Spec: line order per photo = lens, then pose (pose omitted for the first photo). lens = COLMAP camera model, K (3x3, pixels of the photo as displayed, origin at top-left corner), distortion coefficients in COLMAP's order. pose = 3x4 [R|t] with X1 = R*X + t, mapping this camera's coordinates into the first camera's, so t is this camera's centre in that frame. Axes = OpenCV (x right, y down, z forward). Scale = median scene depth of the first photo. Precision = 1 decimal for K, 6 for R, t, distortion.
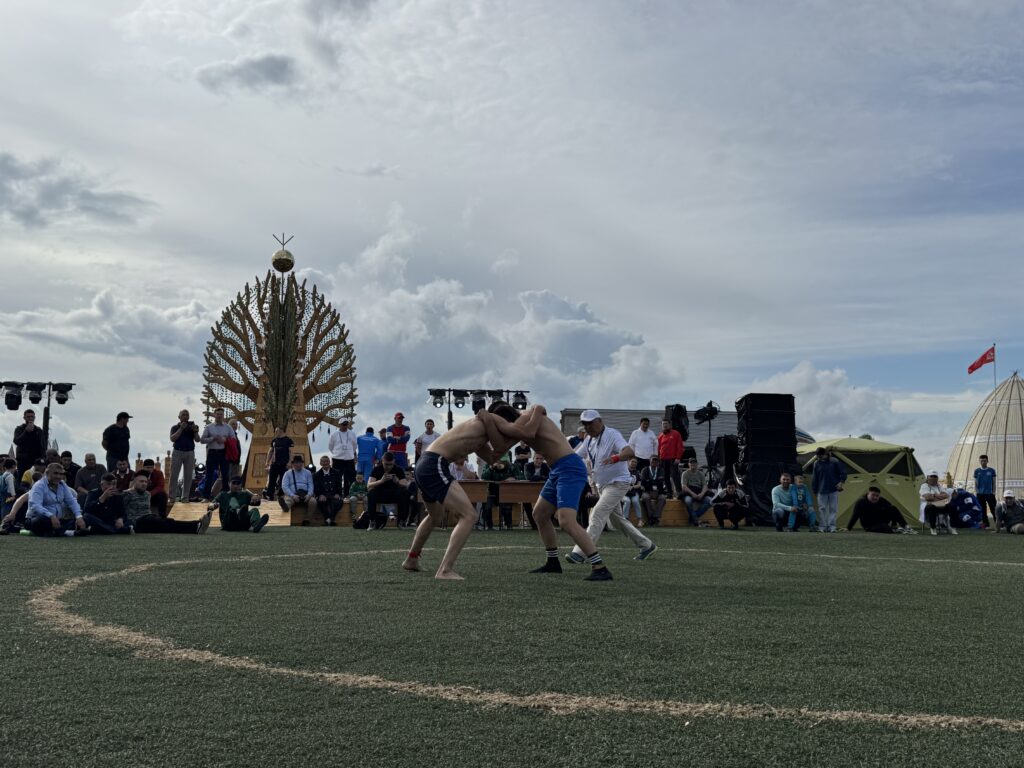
lens RADIAL K [[1142.1, 0, 513.1], [0, 1142.1, 361.6], [0, 0, 1]] dist [0.221348, 0.000000]
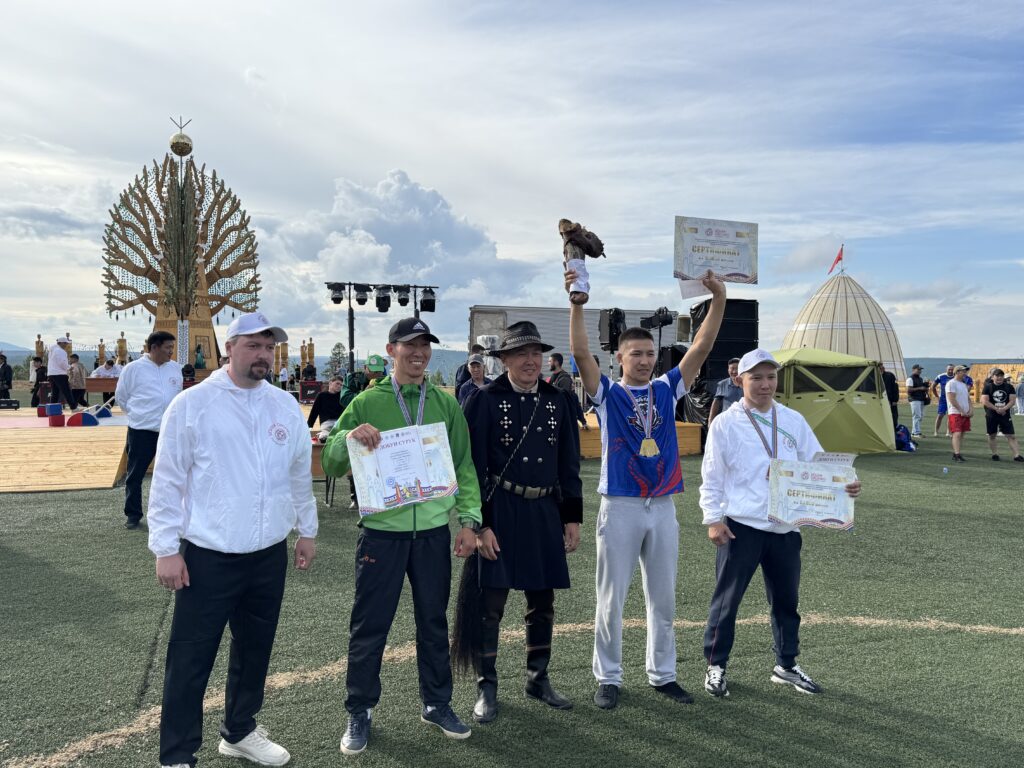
lens RADIAL K [[852.4, 0, 515.1], [0, 852.4, 382.4], [0, 0, 1]] dist [0.068200, -0.090682]
pose [[0.991191, 0.001663, 0.132427, -0.009888], [-0.021739, 0.988402, 0.150299, -0.001451], [-0.130641, -0.151854, 0.979731, 0.196750]]
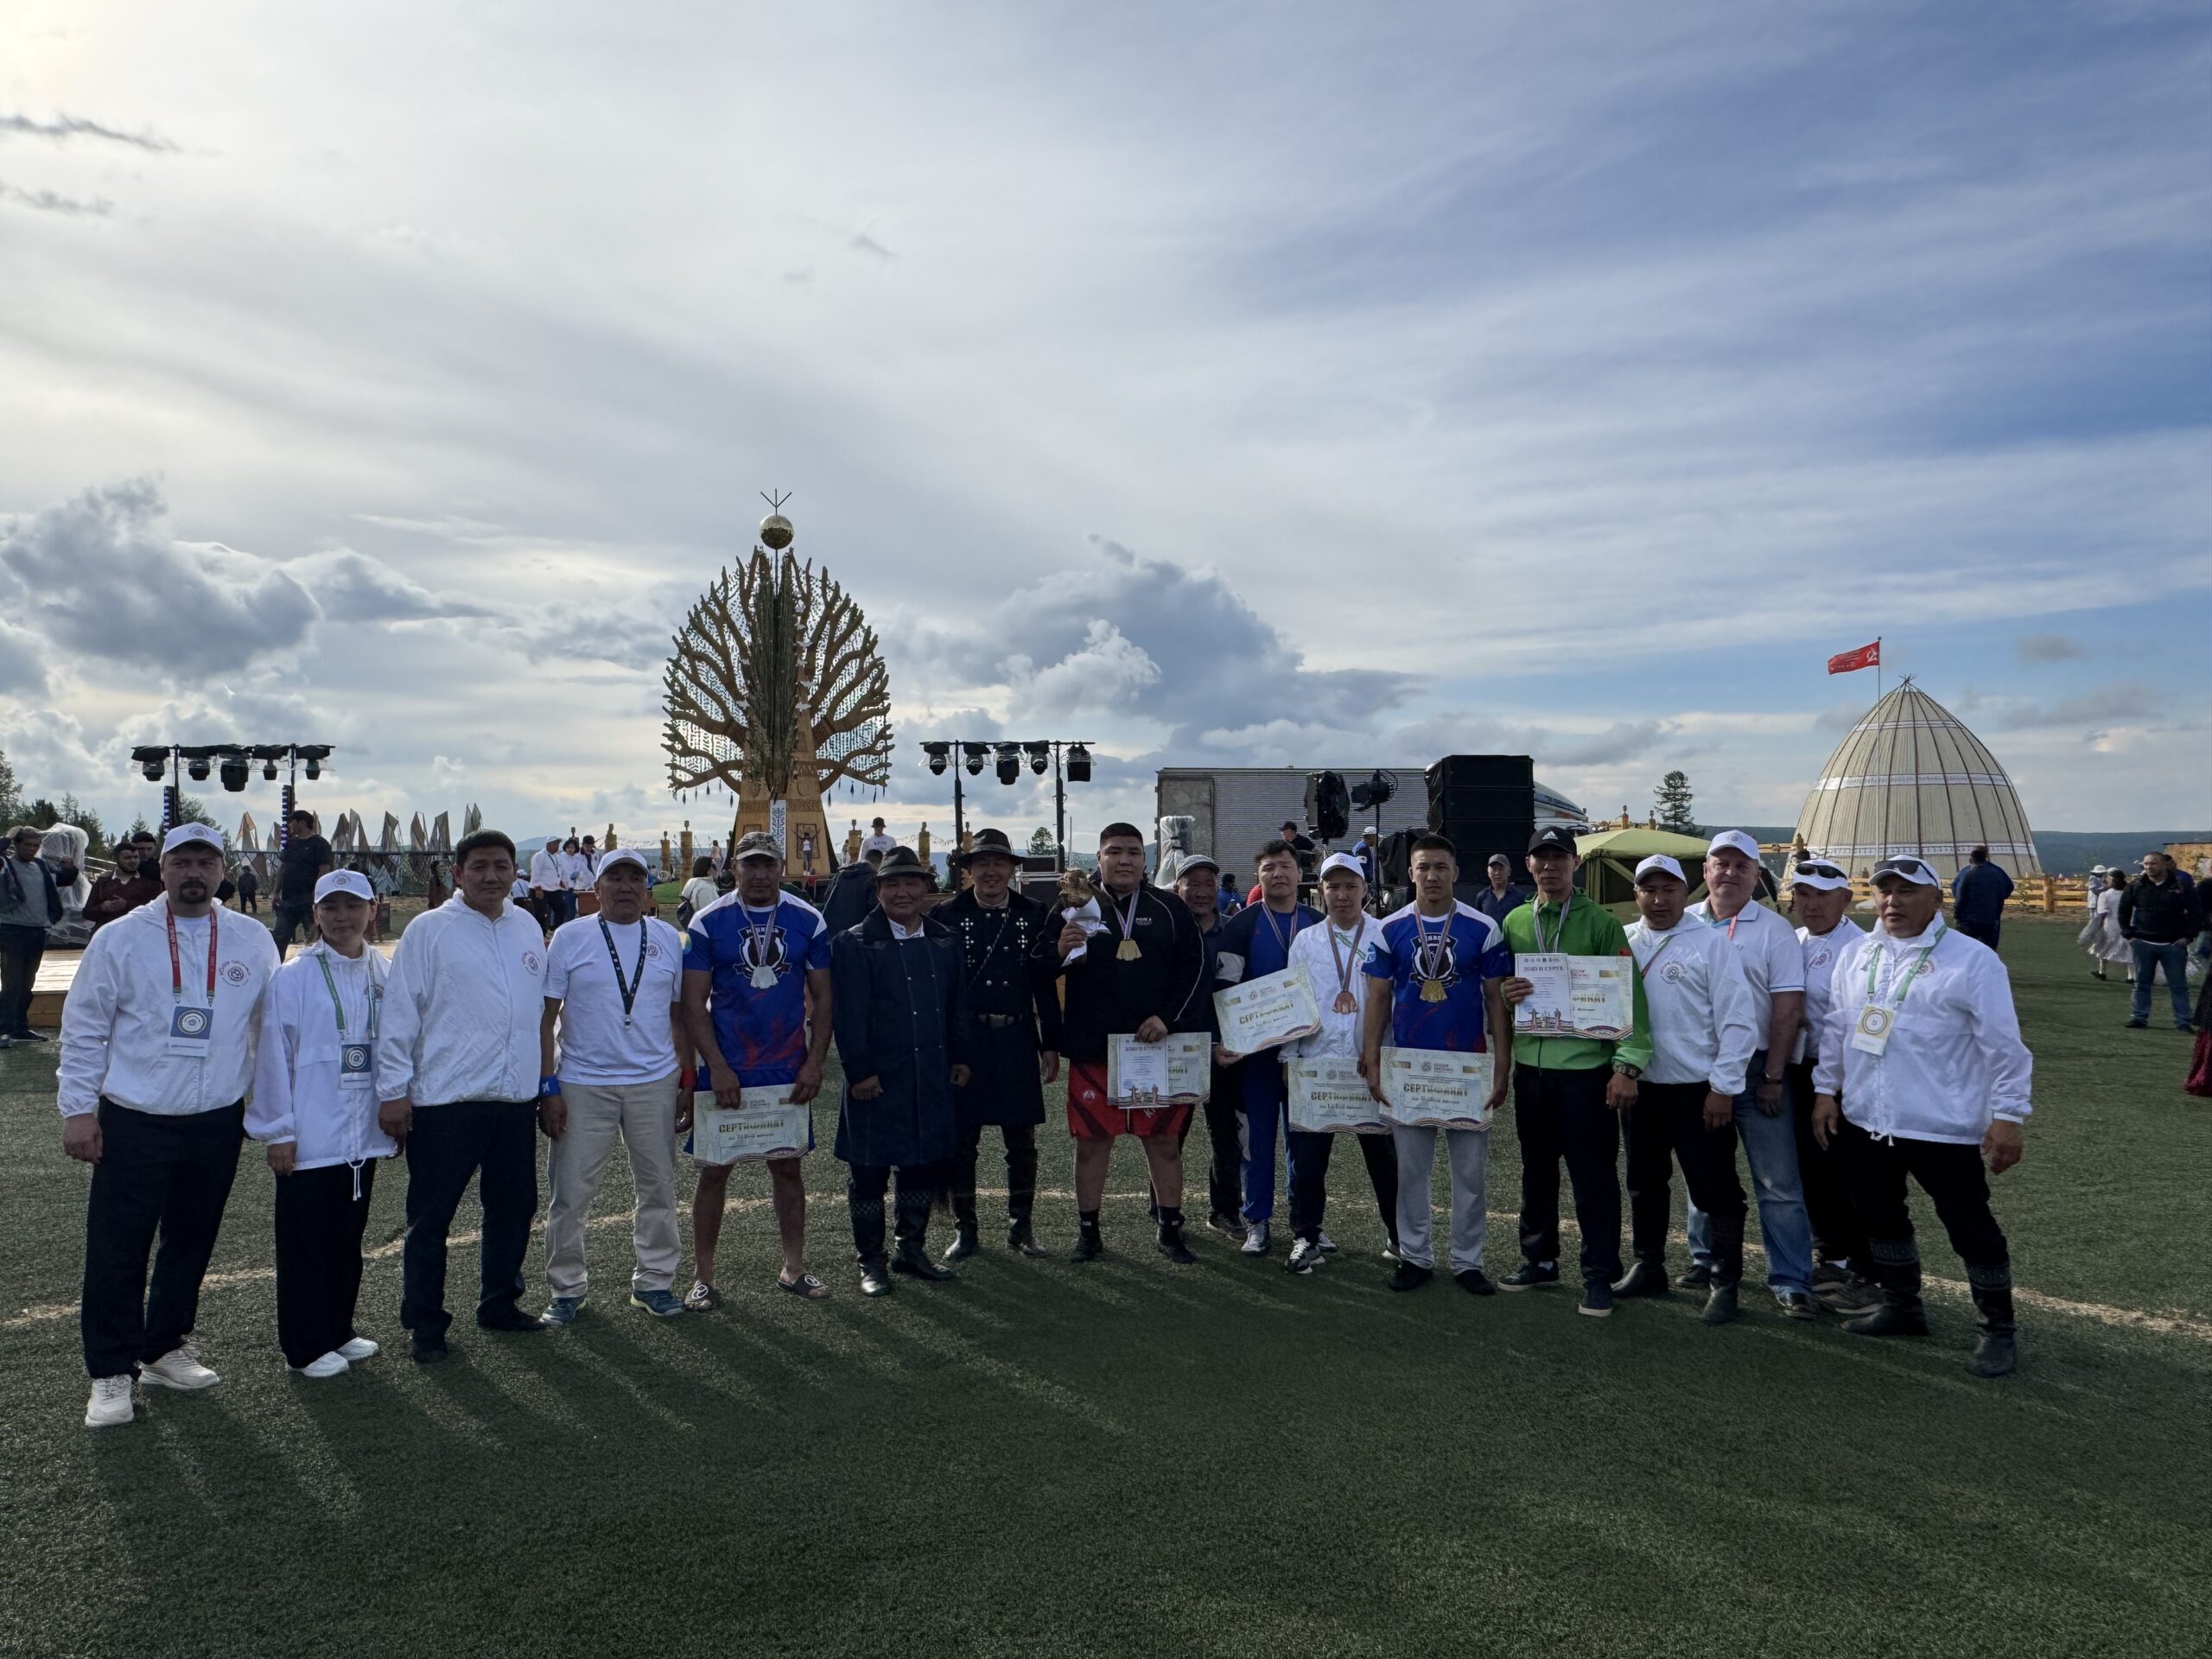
lens RADIAL K [[1515.3, 0, 1102.4], [0, 1515.3, 814.0], [0, 0, 1]] dist [0.018025, -0.003482]
pose [[0.997242, -0.014209, -0.072842, 0.047076], [0.021438, 0.994813, 0.099437, -0.009288], [0.071051, -0.100724, 0.992374, 0.141184]]
